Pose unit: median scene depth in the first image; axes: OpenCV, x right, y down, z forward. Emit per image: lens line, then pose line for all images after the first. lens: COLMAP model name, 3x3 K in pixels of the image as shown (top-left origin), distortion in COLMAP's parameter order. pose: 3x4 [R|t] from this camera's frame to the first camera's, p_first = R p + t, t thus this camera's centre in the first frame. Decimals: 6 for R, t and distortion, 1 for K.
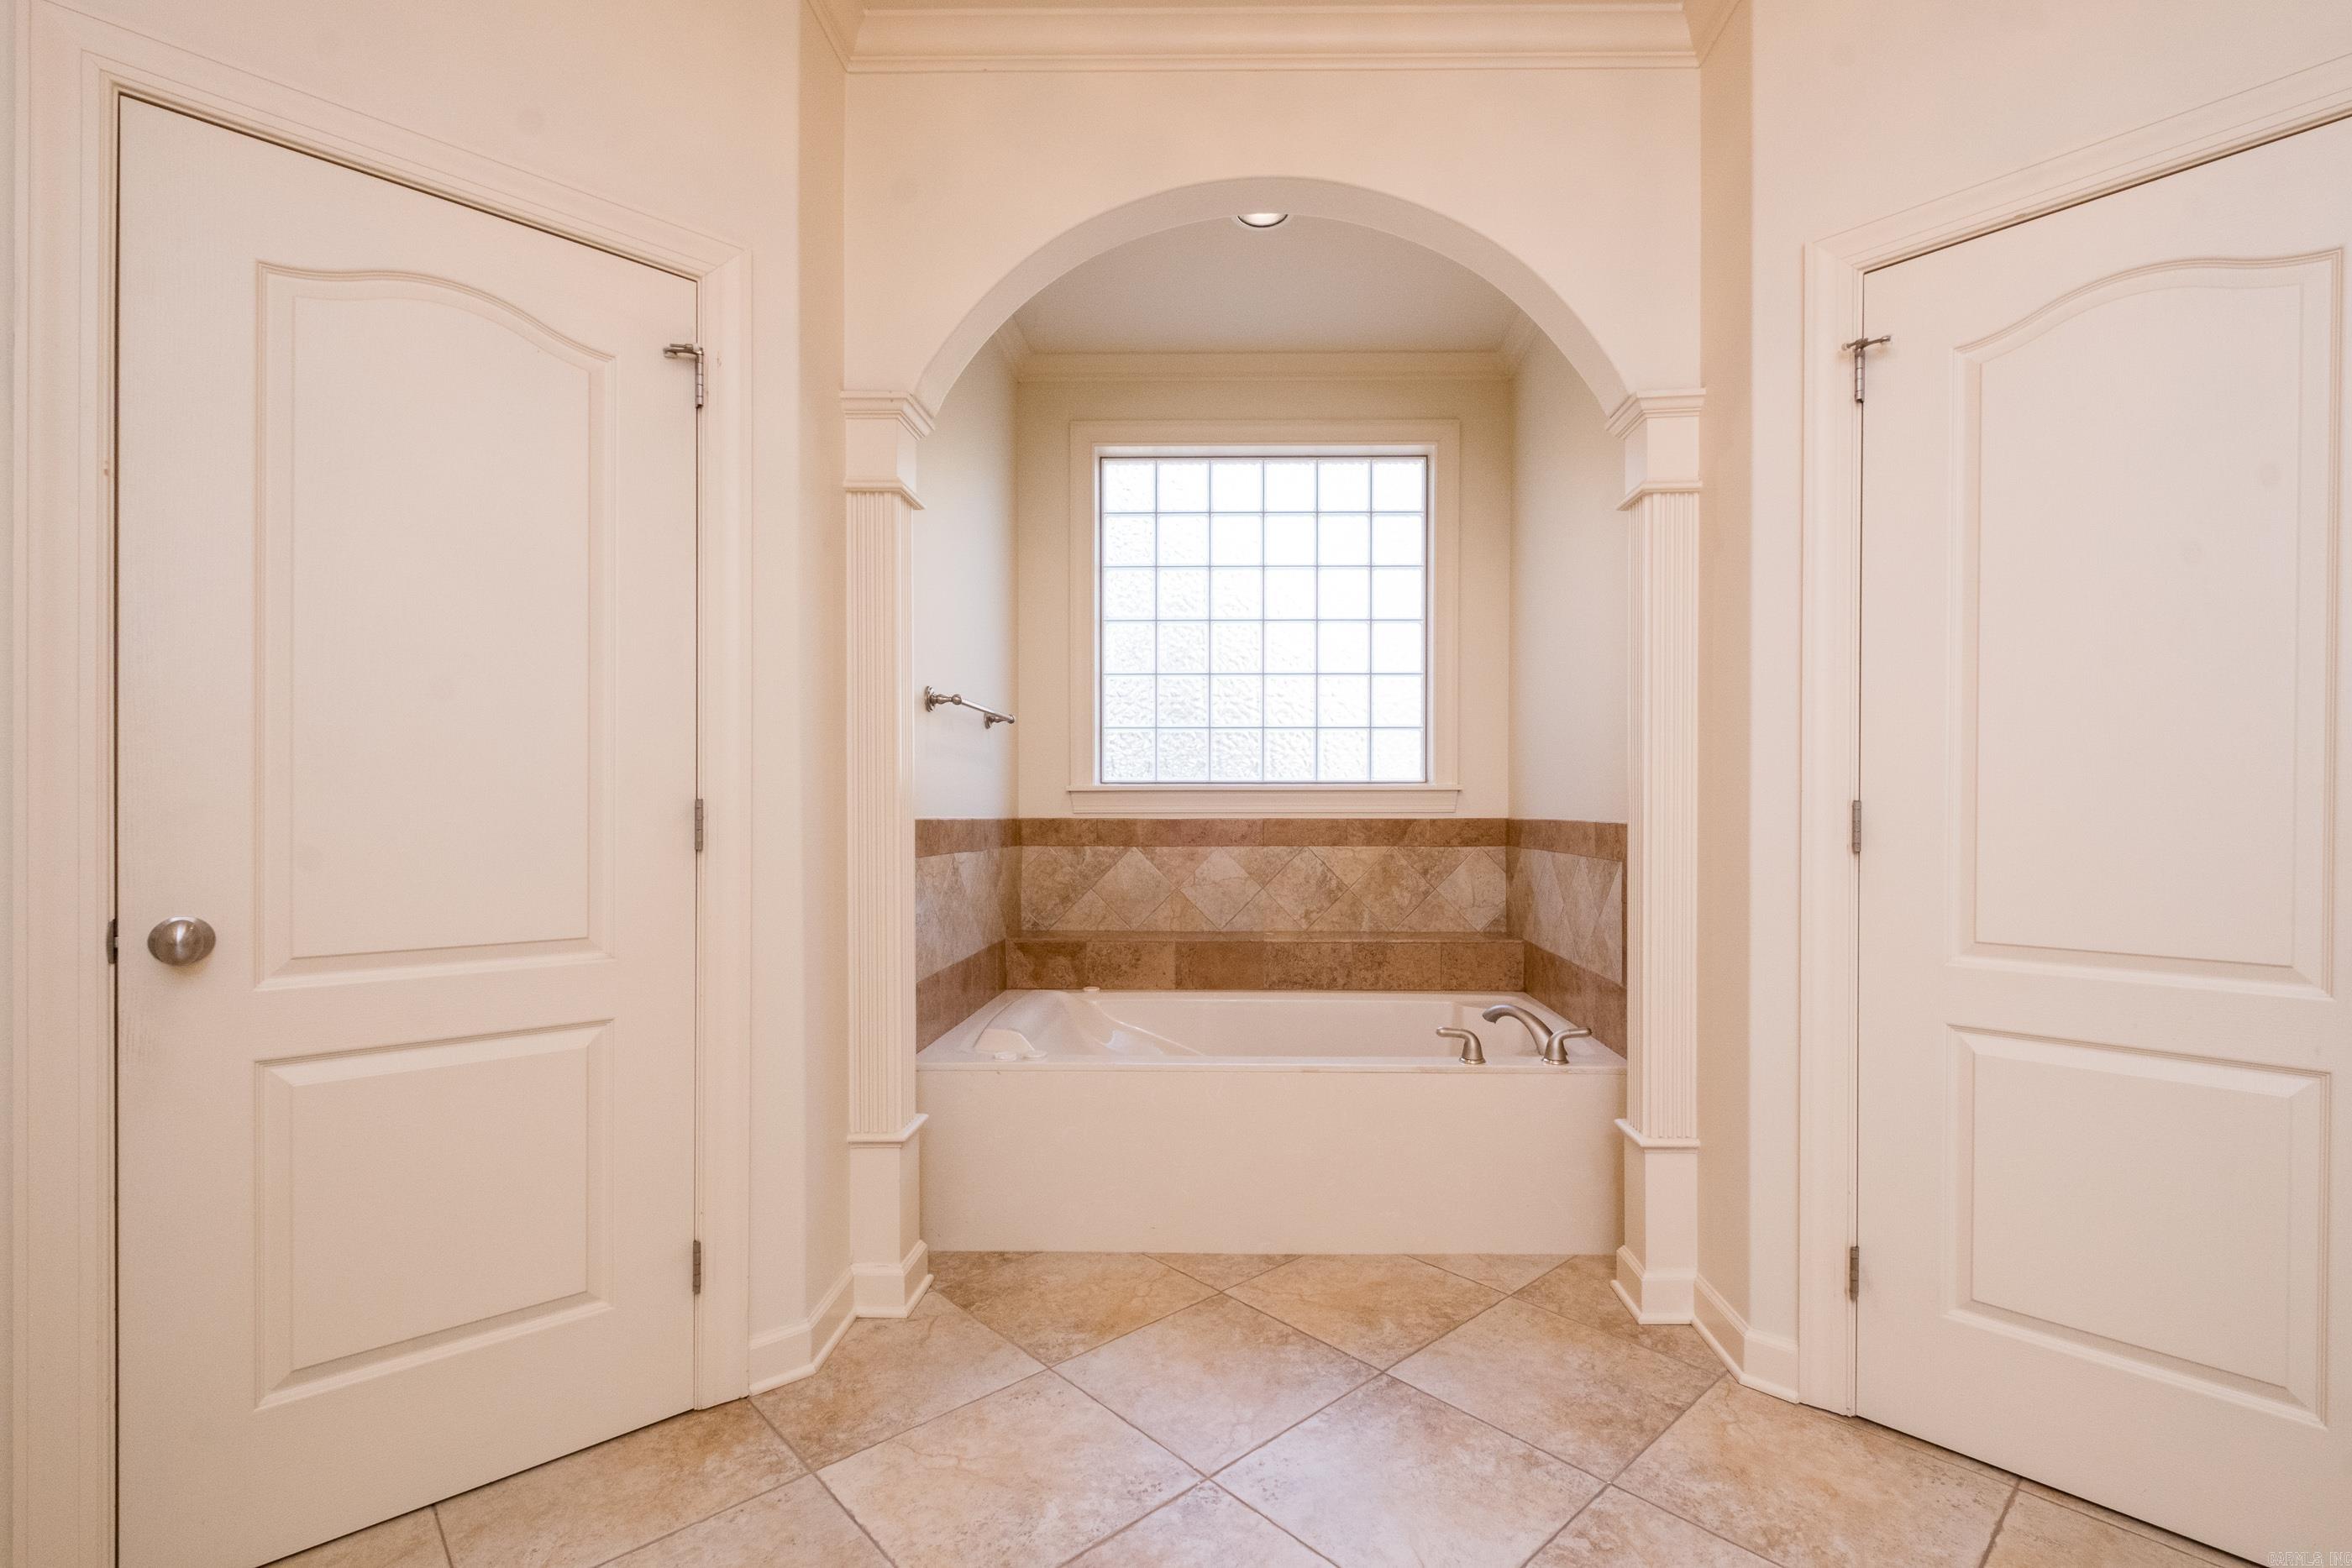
lens RADIAL K [[1039.6, 0, 1212.1], [0, 1039.6, 816.6], [0, 0, 1]] dist [0.002447, 0.000051]
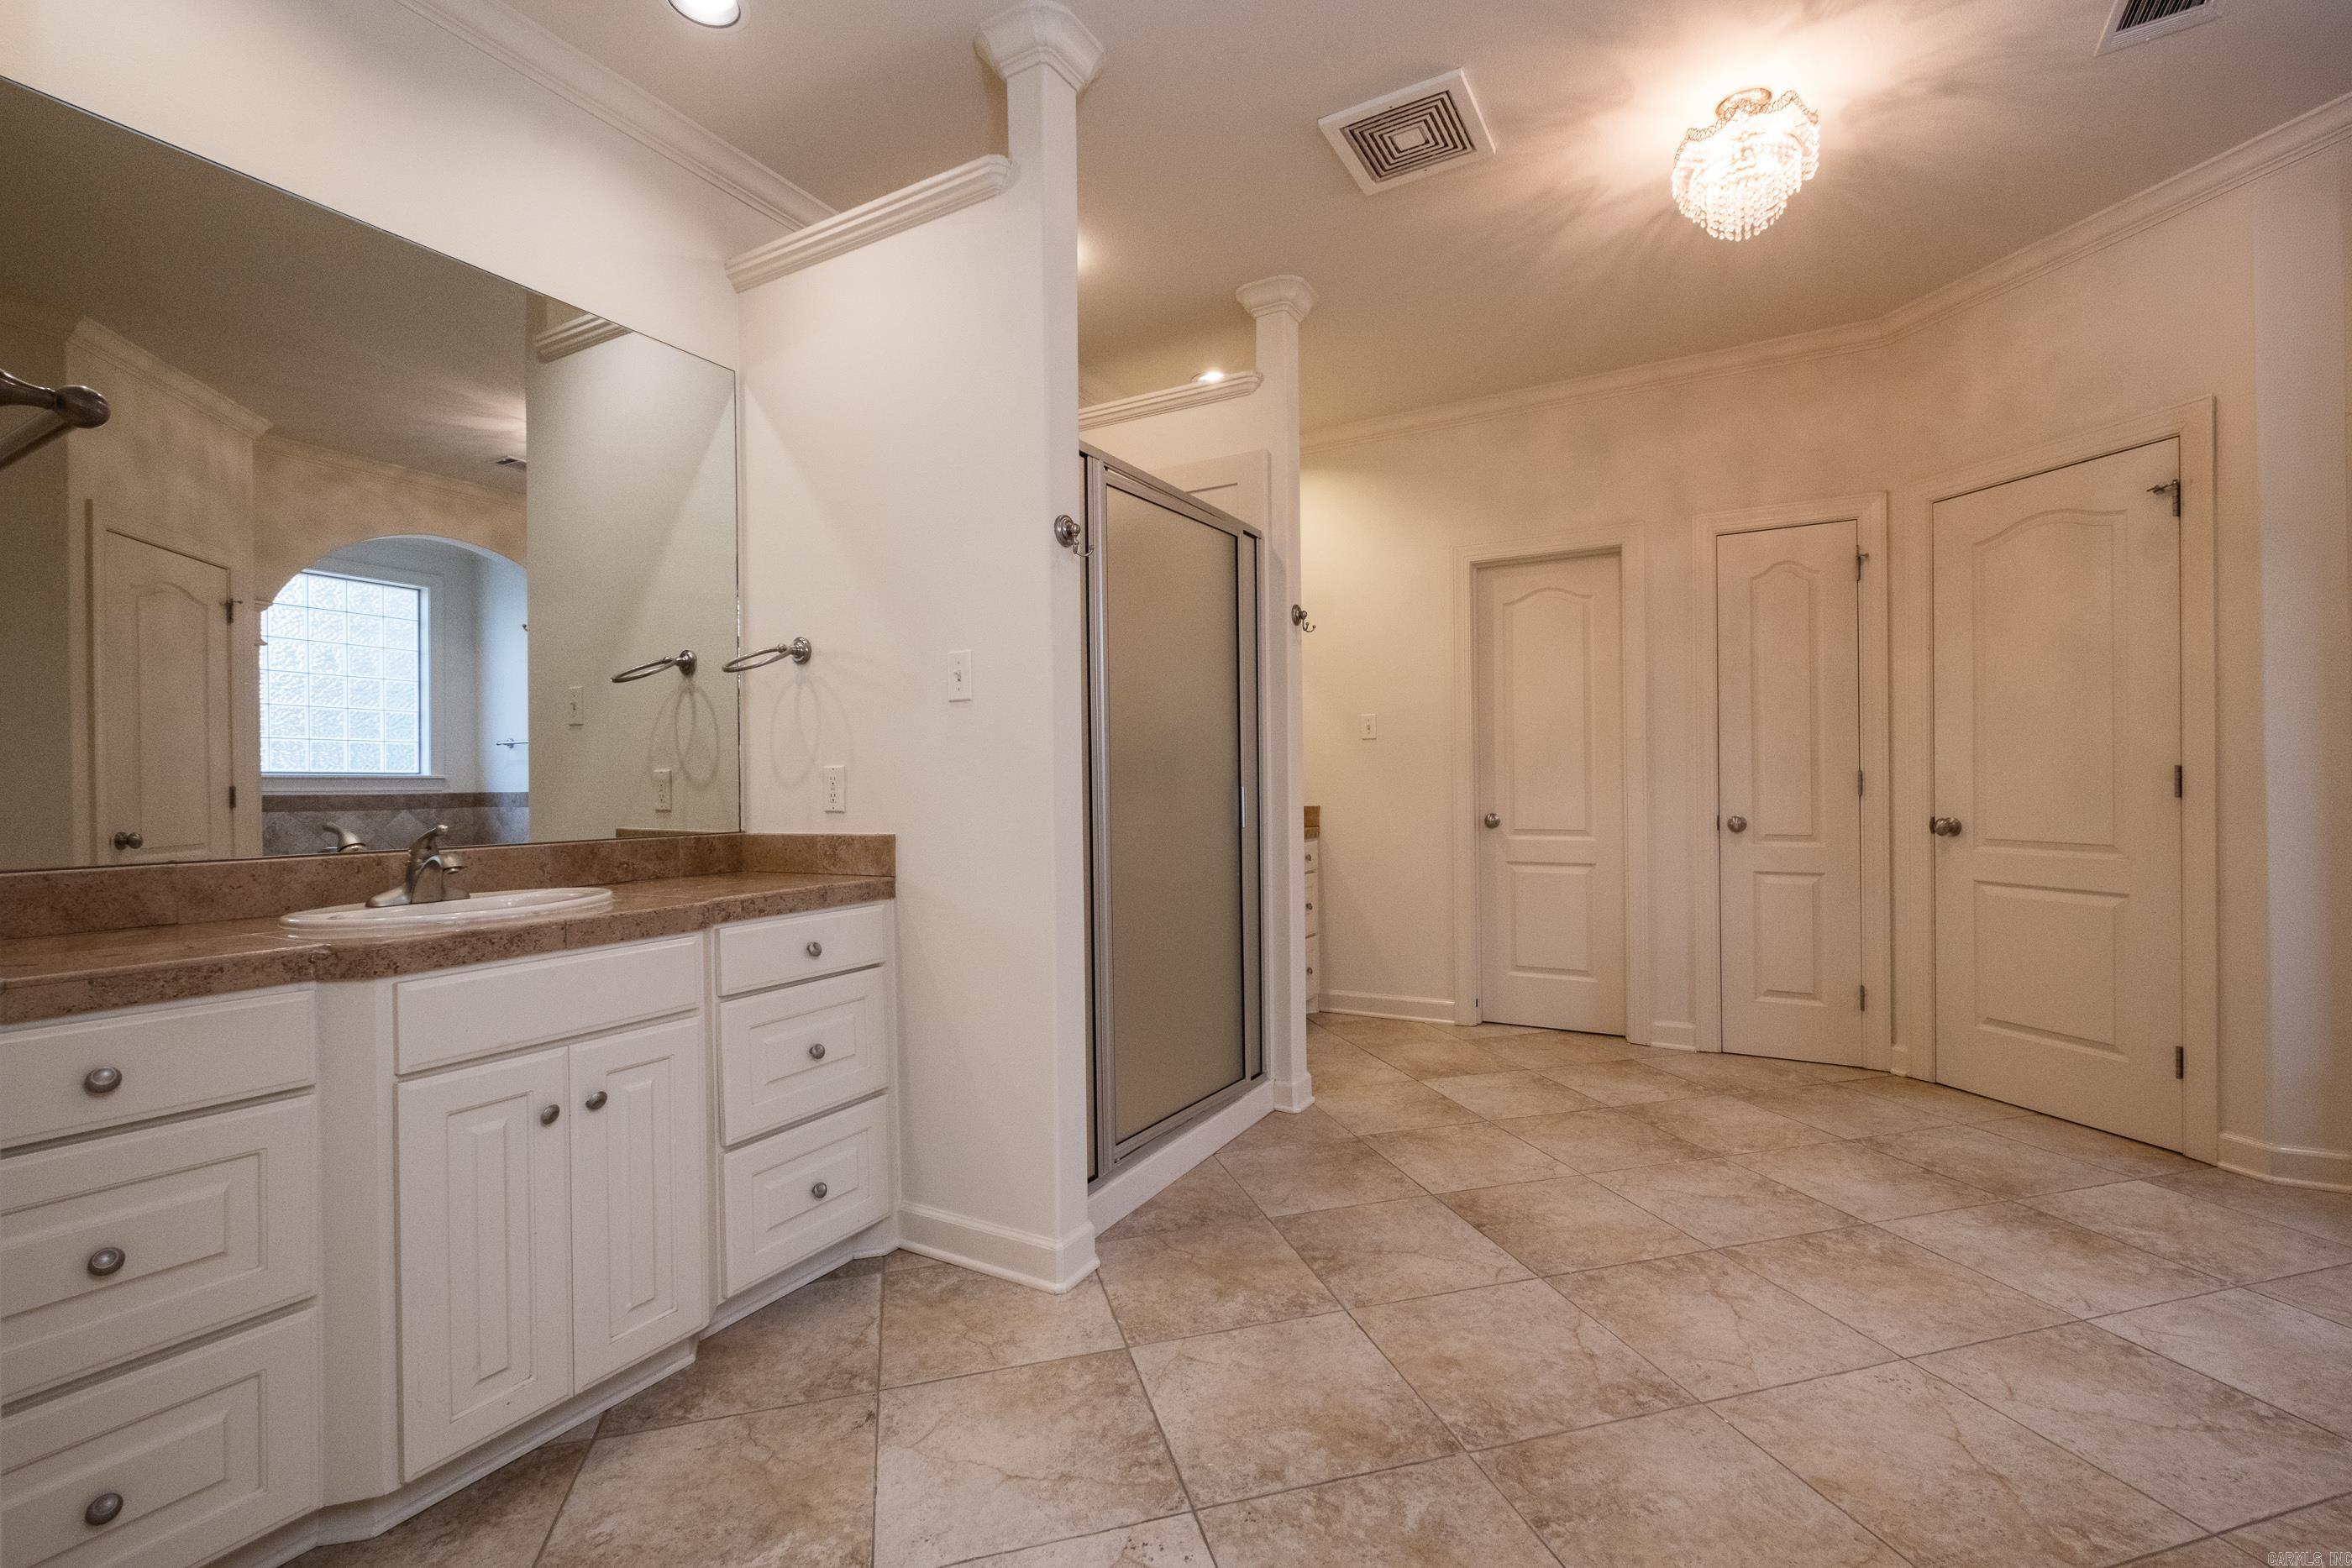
lens RADIAL K [[1039.6, 0, 1212.1], [0, 1039.6, 816.6], [0, 0, 1]] dist [0.002447, 0.000051]
pose [[-0.449818, 0.026851, -0.892716, 1.661892], [0.005803, 0.999615, 0.027142, 0.010668], [0.893101, 0.007028, -0.449801, 0.427520]]
